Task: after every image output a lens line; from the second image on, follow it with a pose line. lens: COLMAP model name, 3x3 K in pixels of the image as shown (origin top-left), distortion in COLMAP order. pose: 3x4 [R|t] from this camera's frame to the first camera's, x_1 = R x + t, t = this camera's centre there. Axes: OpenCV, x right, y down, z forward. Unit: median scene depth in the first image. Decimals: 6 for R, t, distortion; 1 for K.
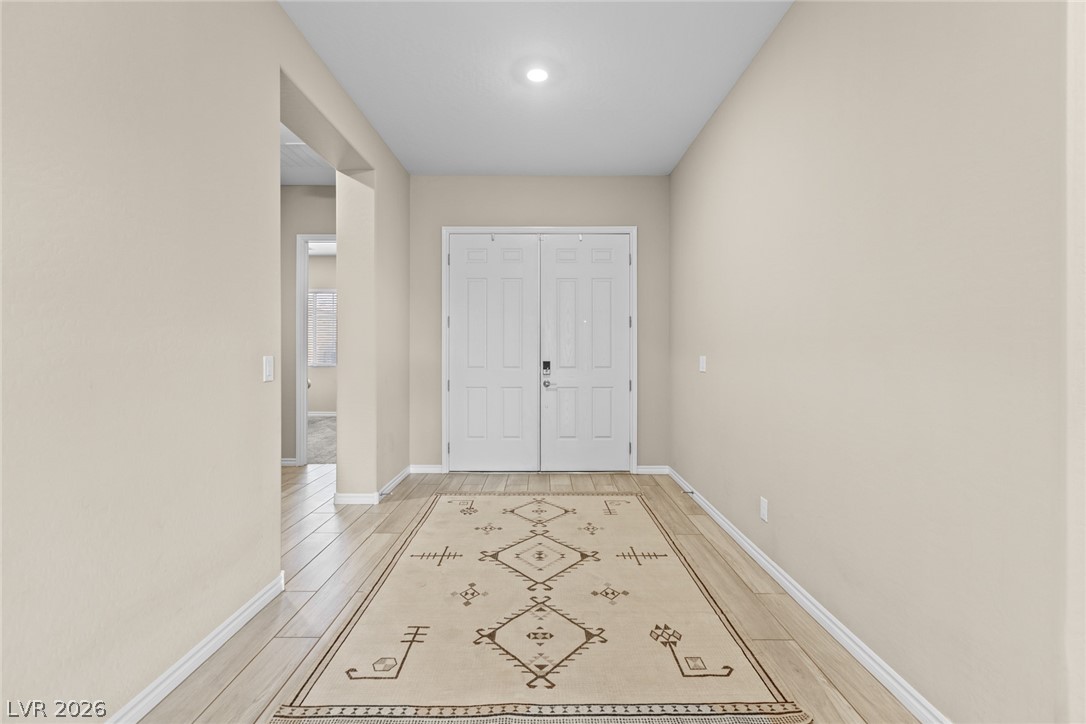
lens RADIAL K [[483.7, 0, 539.7], [0, 483.7, 356.8], [0, 0, 1]] dist [0.002240, -0.001958]
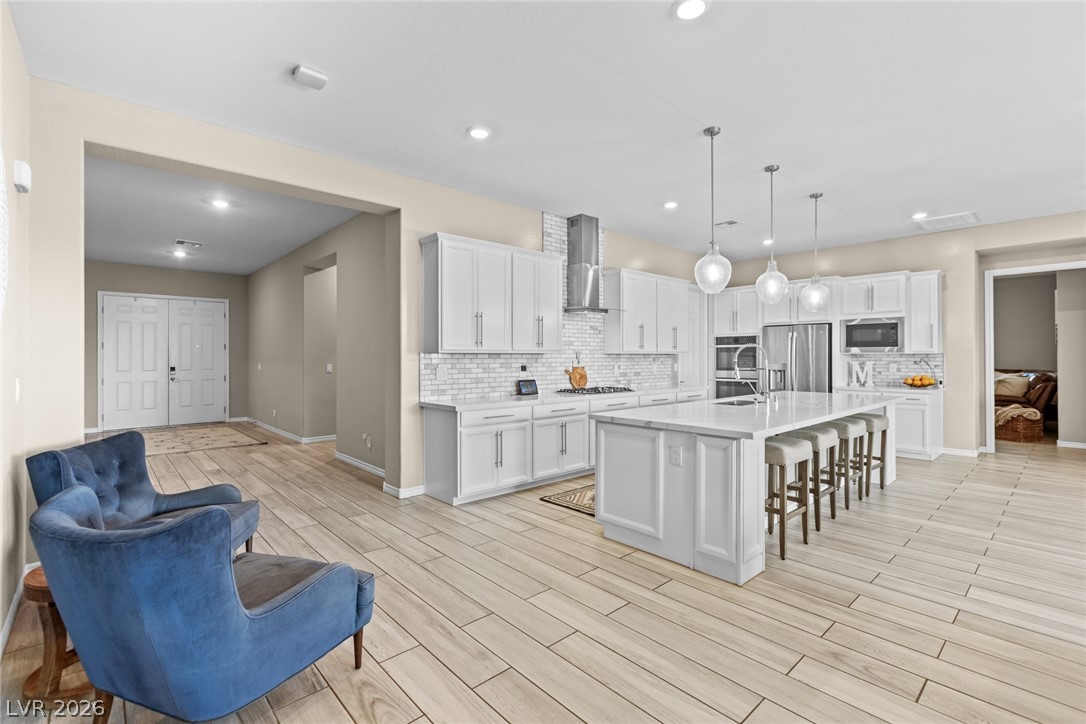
lens RADIAL K [[483.7, 0, 540.3], [0, 483.7, 354.9], [0, 0, 1]] dist [0.002240, -0.001958]
pose [[0.748481, -0.000842, 0.663156, -0.164111], [0.005700, 0.999970, -0.005163, -0.019944], [-0.663132, 0.007644, 0.748464, -1.363886]]
